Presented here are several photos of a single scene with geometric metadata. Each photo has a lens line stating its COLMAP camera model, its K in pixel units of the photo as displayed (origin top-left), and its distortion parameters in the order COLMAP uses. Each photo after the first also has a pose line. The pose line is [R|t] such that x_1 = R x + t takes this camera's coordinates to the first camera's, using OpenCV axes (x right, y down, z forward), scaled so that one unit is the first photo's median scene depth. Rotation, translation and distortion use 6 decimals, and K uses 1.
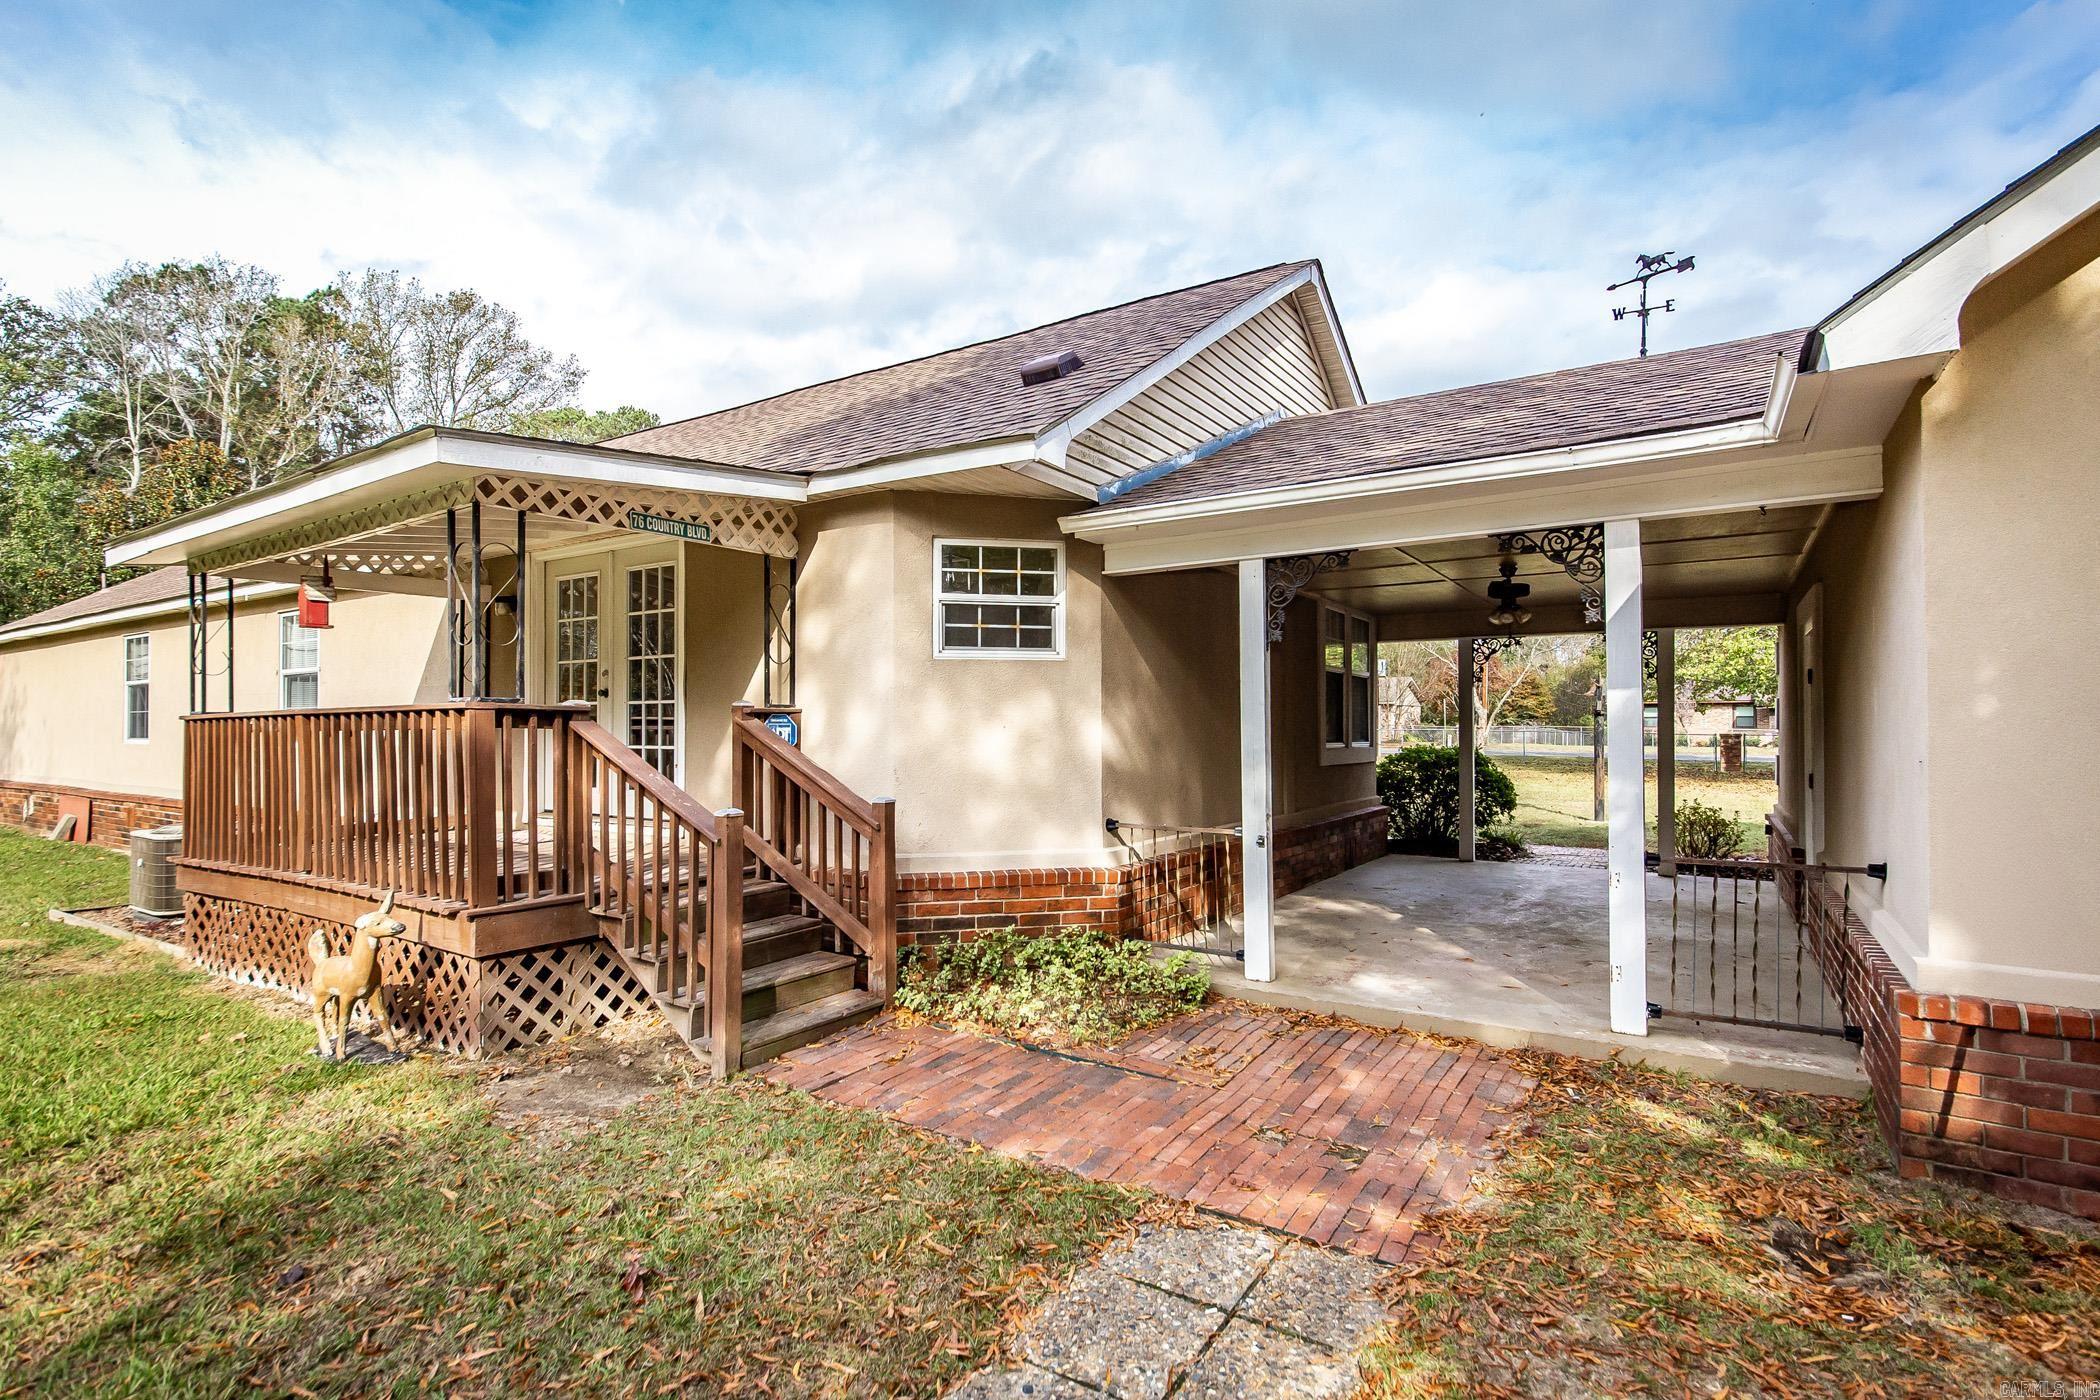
lens RADIAL K [[1015.5, 0, 1046.4], [0, 1015.5, 715.3], [0, 0, 1]] dist [-0.015425, -0.000290]
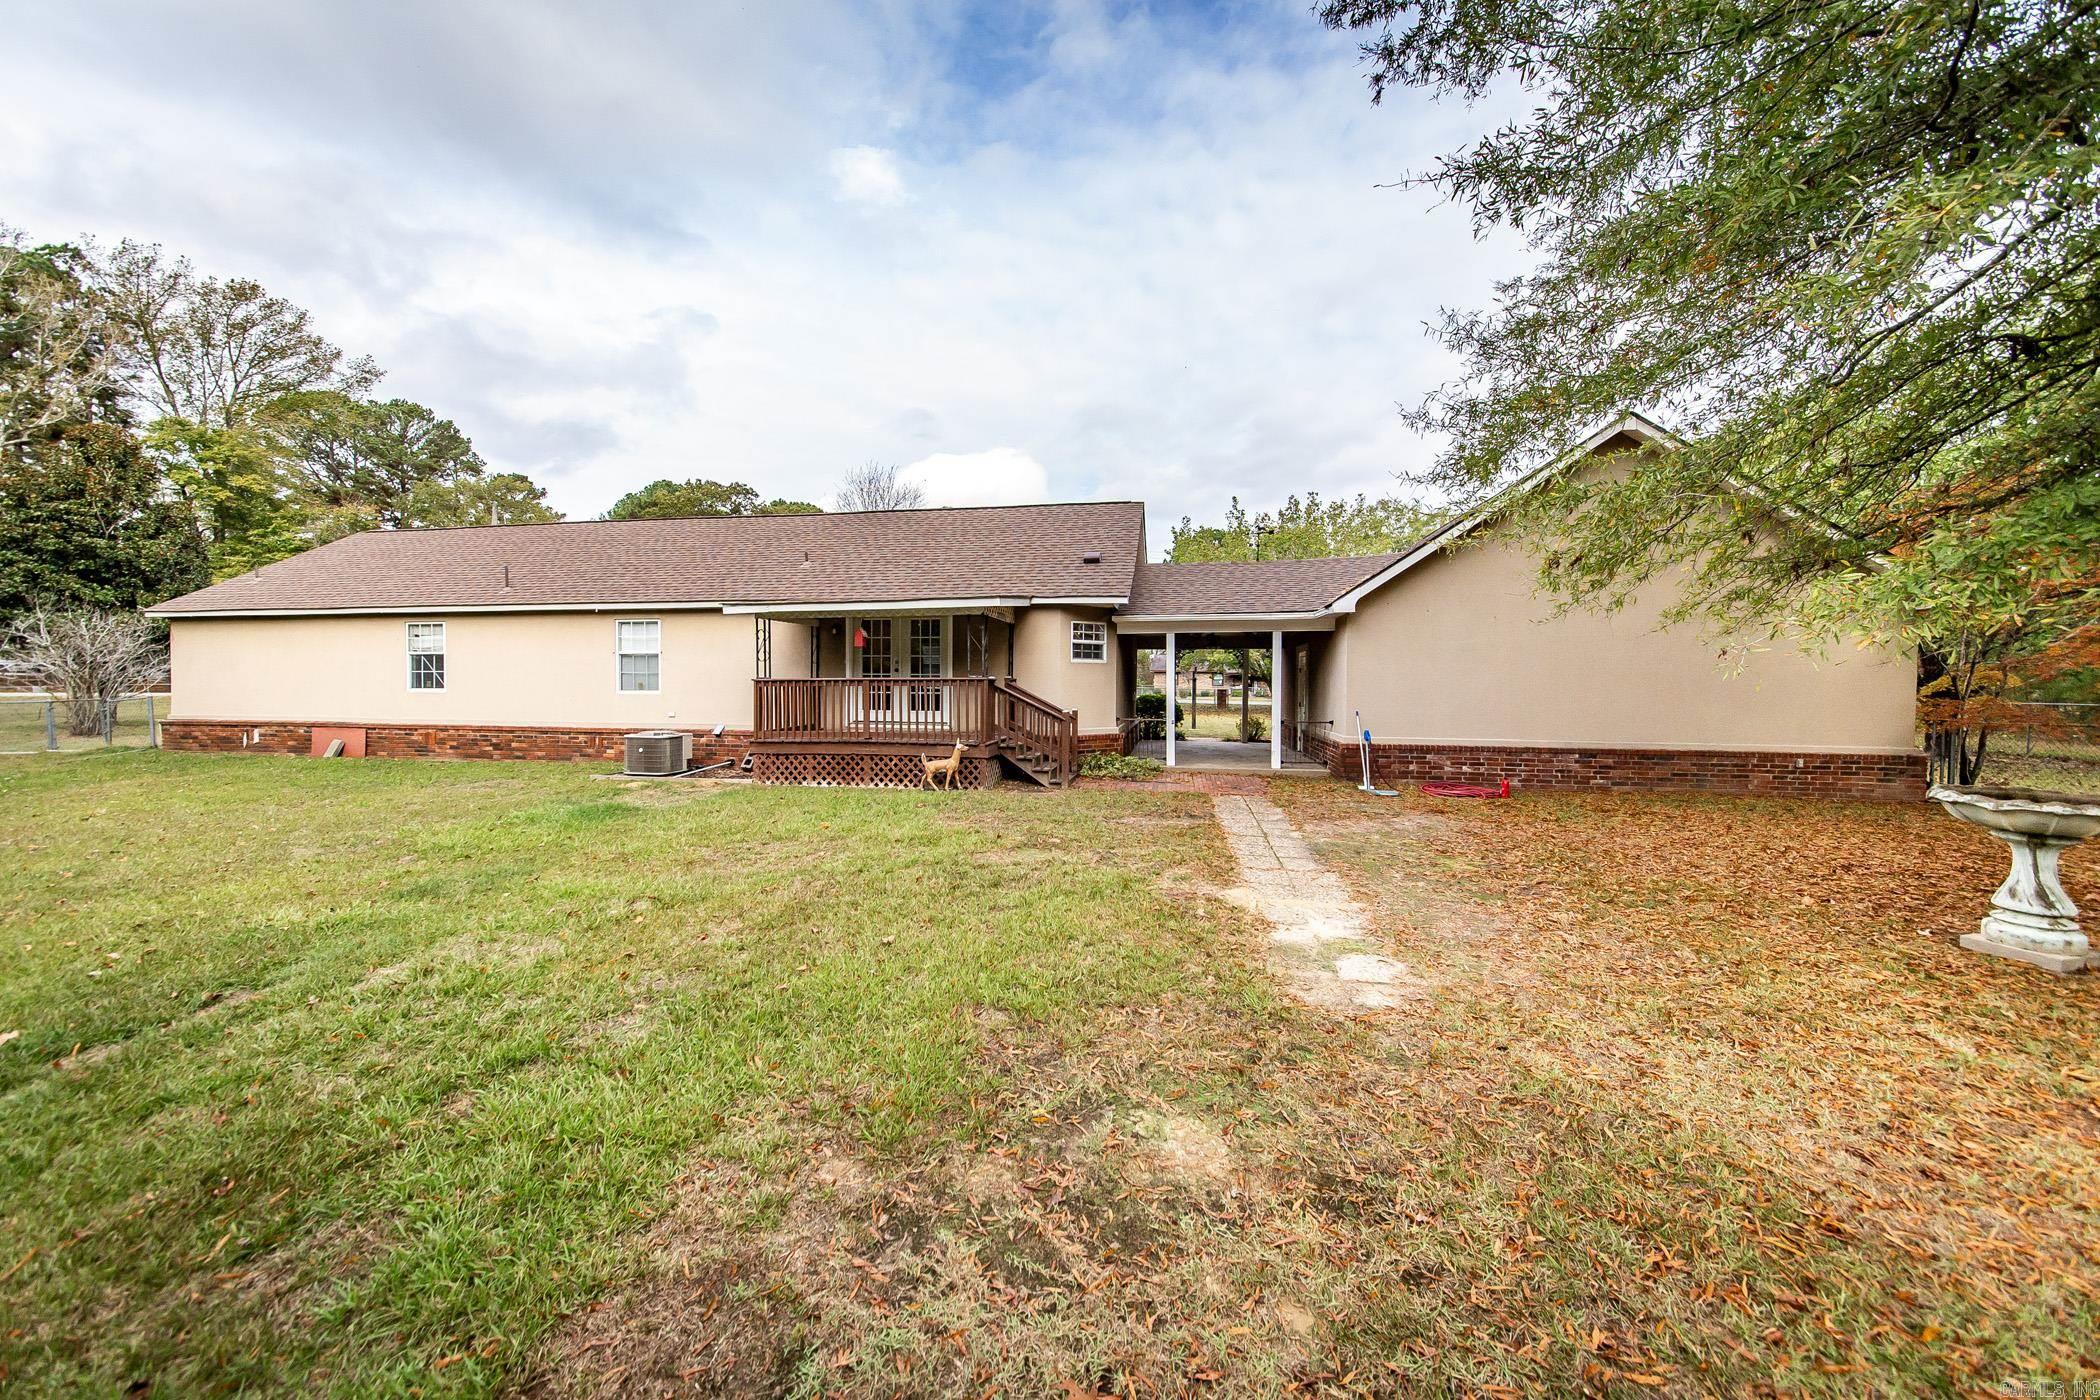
lens RADIAL K [[729.6, 0, 1052.1], [0, 729.6, 692.4], [0, 0, 1]] dist [0.001381, 0.000091]
pose [[0.915932, 0.002845, 0.401324, -0.849336], [-0.011780, 0.999735, 0.019797, -0.008376], [-0.401161, -0.022860, 0.915722, -0.757293]]
